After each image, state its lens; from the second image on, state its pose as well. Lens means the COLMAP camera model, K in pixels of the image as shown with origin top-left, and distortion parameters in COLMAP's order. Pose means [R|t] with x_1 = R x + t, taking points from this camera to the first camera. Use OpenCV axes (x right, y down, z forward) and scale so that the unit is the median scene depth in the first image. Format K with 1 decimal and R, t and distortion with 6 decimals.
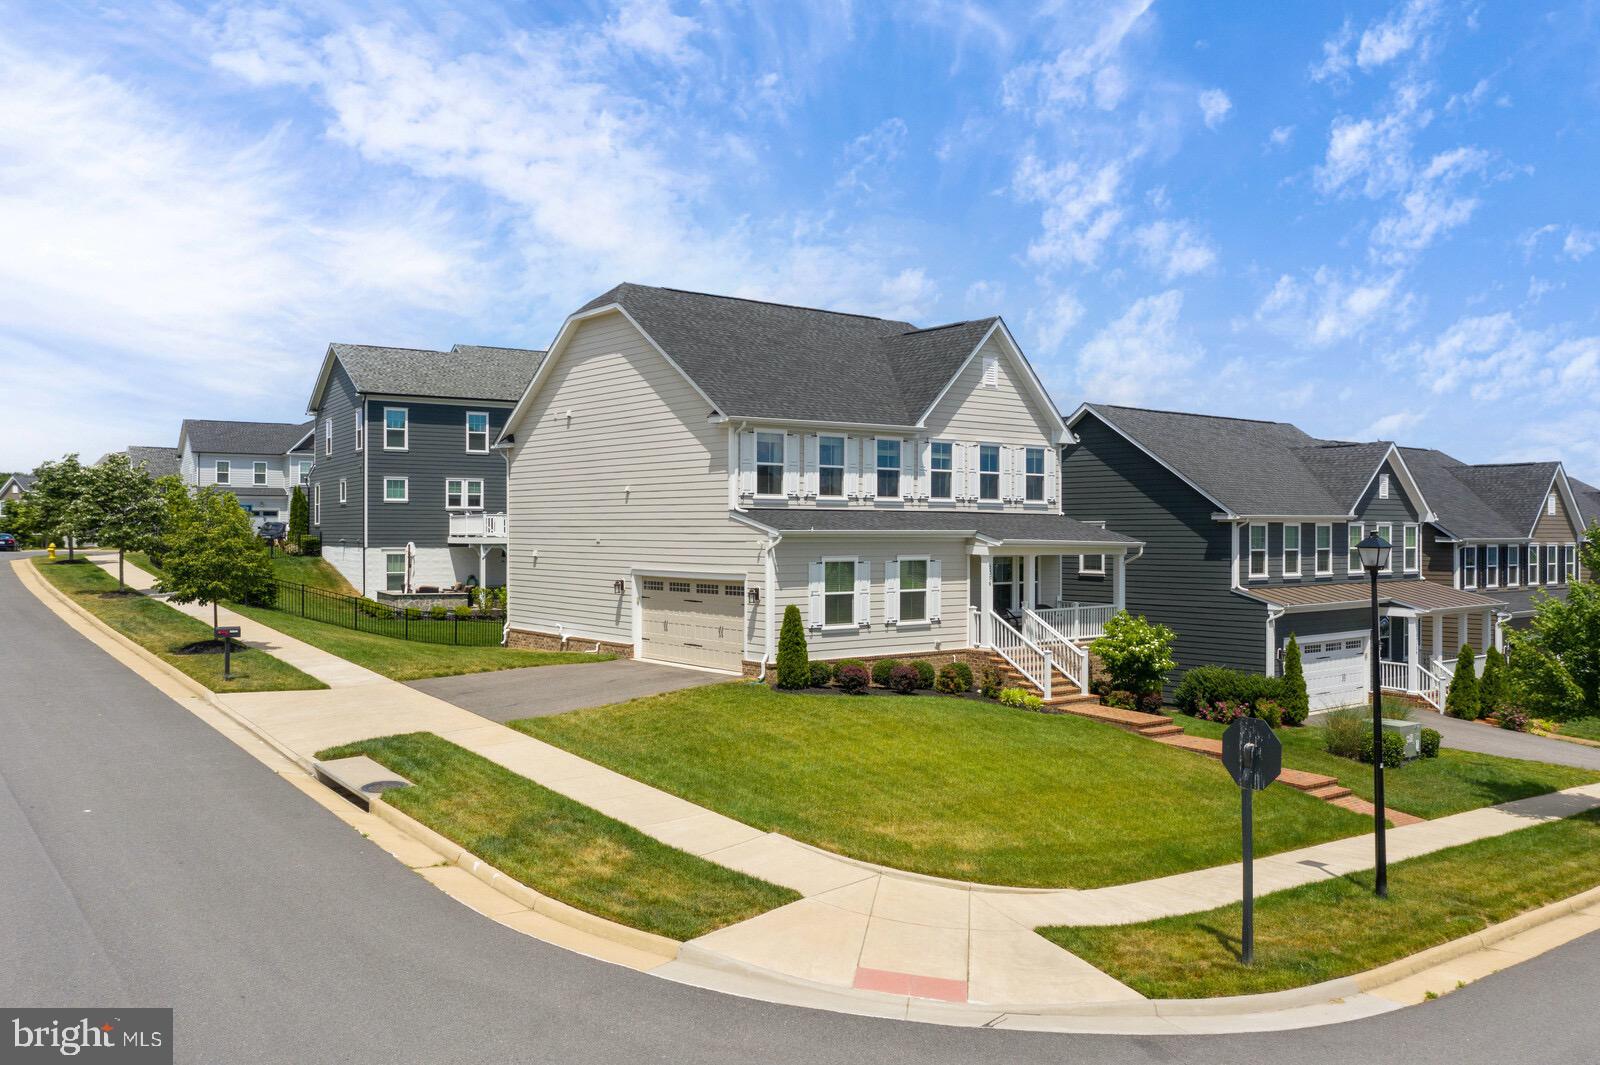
lens RADIAL K [[1259.4, 0, 800.0], [0, 1259.4, 532.5], [0, 0, 1]] dist [-0.004641, 0.002259]
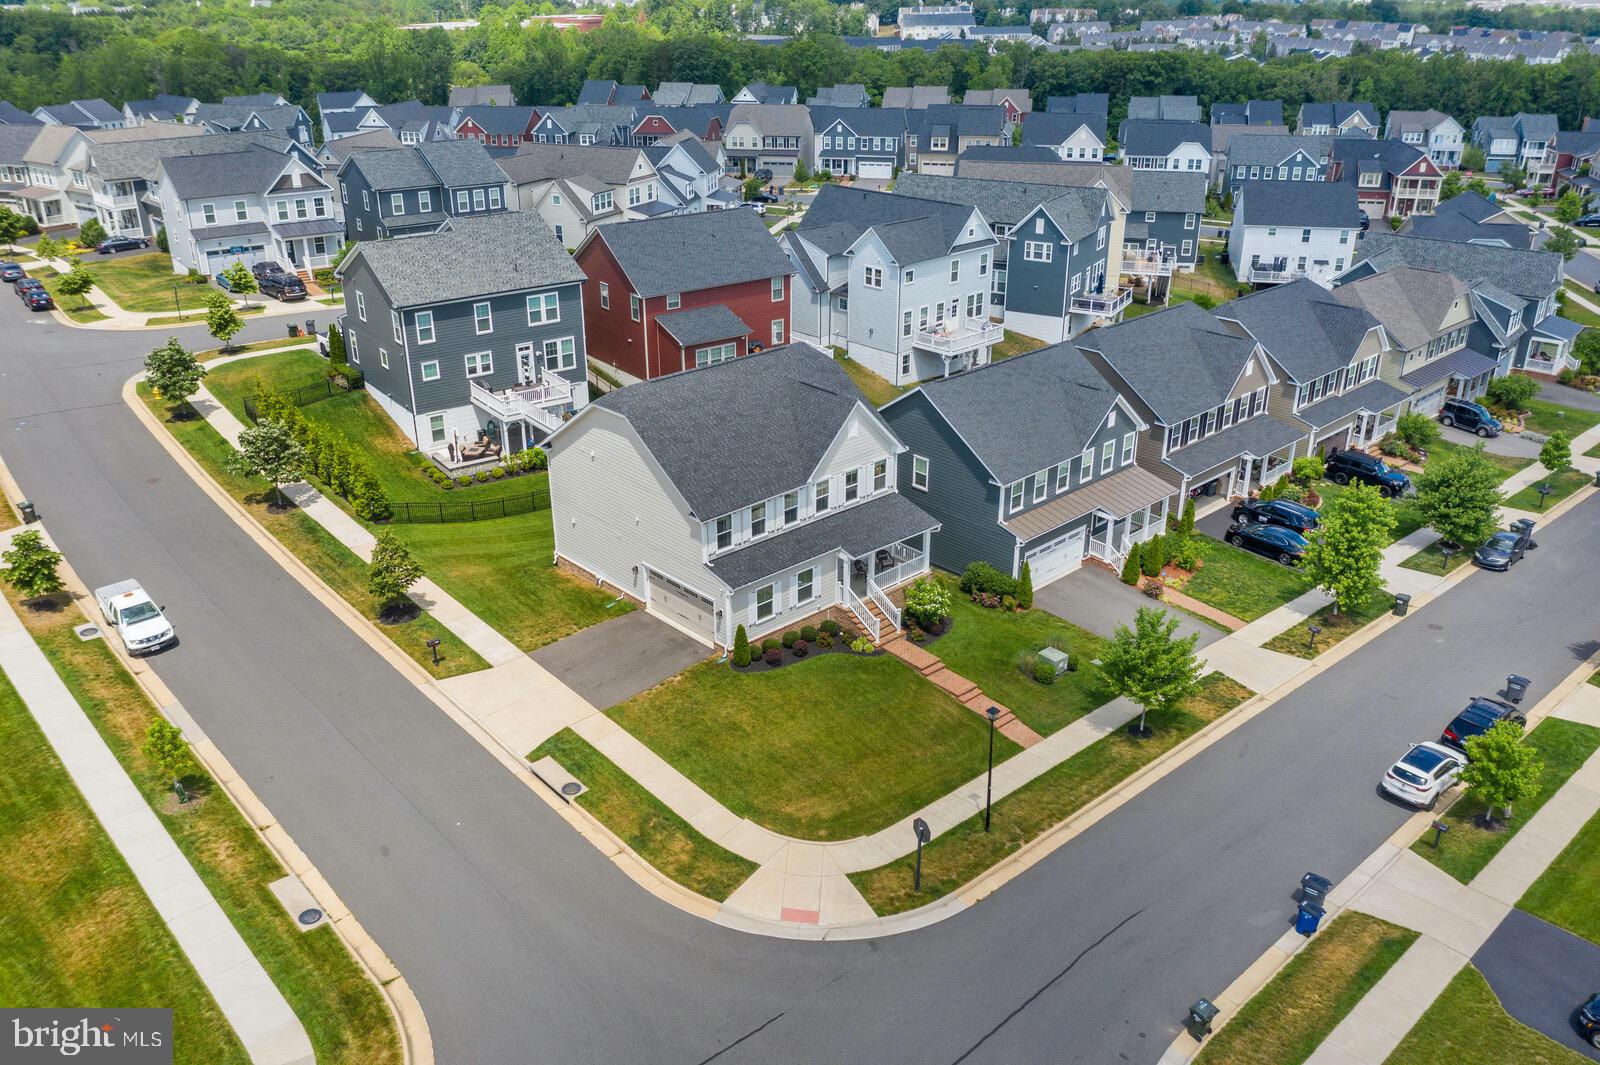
lens RADIAL K [[1264.0, 0, 800.0], [0, 1264.0, 532.5], [0, 0, 1]] dist [-0.007554, 0.003443]
pose [[0.997068, -0.034396, 0.068347, -0.037300], [0.003378, 0.912179, 0.409778, -0.742340], [-0.076440, -0.408346, 0.909621, -0.591912]]
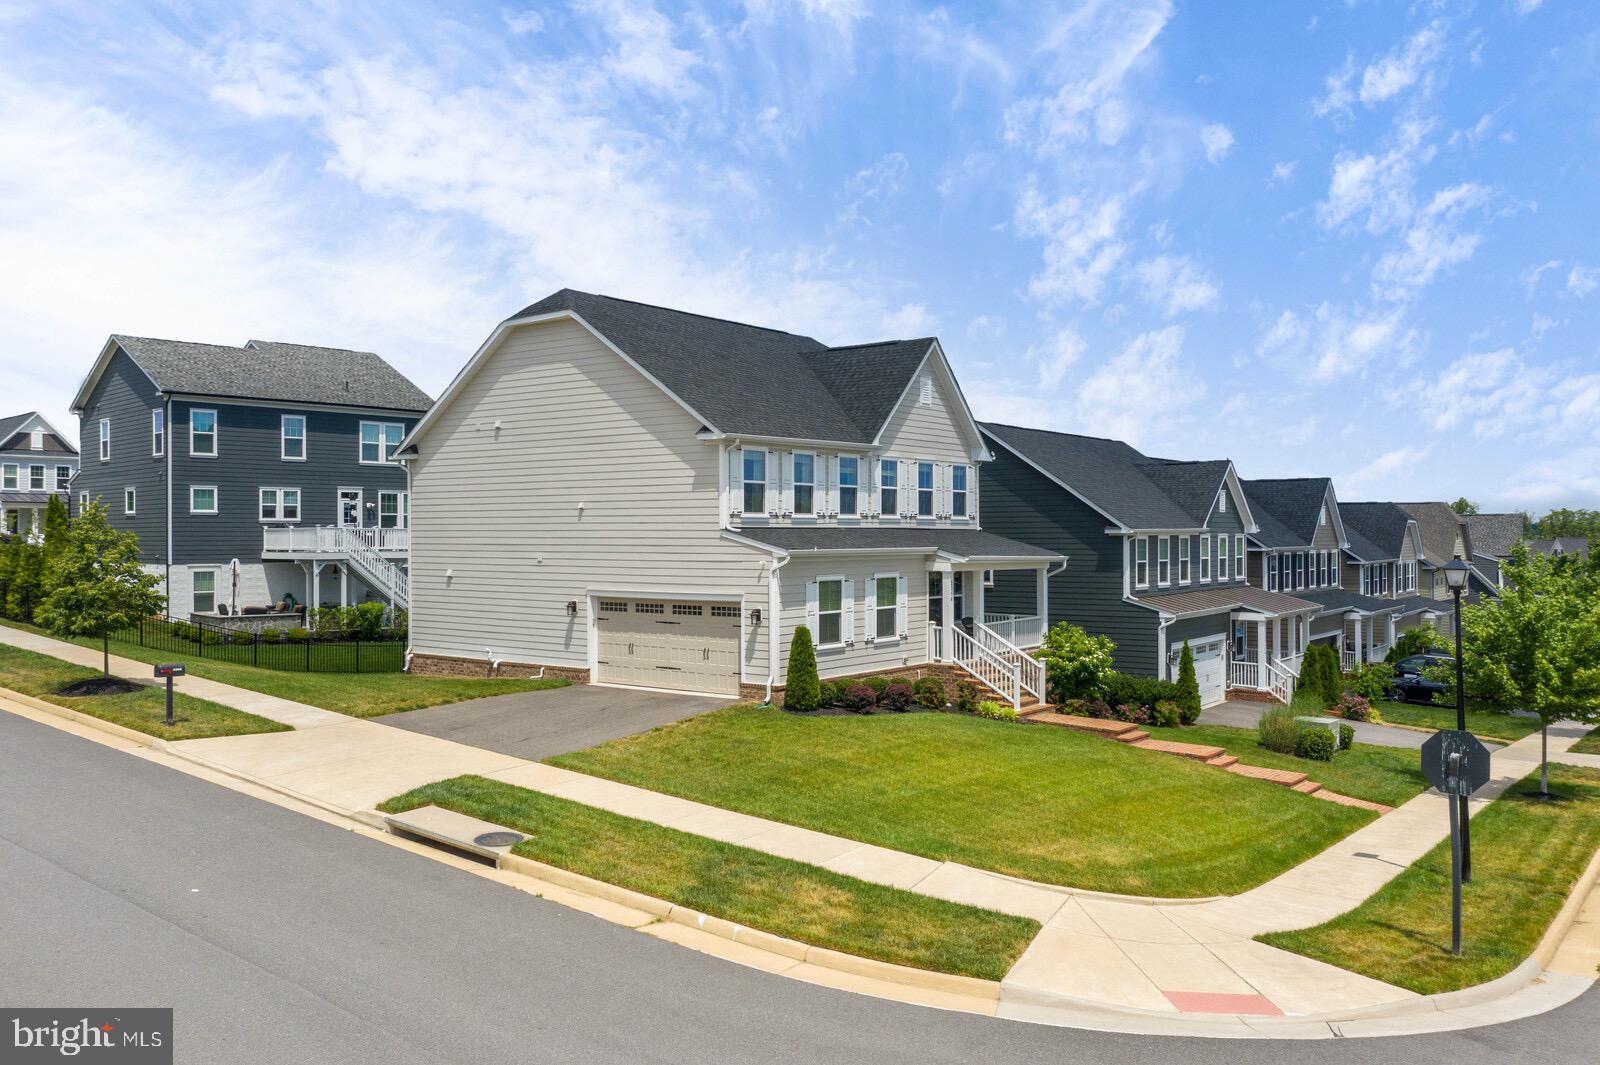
lens RADIAL K [[1264.0, 0, 800.0], [0, 1264.0, 532.5], [0, 0, 1]] dist [-0.007554, 0.003443]
pose [[0.969623, -0.003960, 0.244573, -0.219352], [0.004584, 0.999988, -0.001984, -0.012097], [-0.244562, 0.003044, 0.969629, 0.033024]]
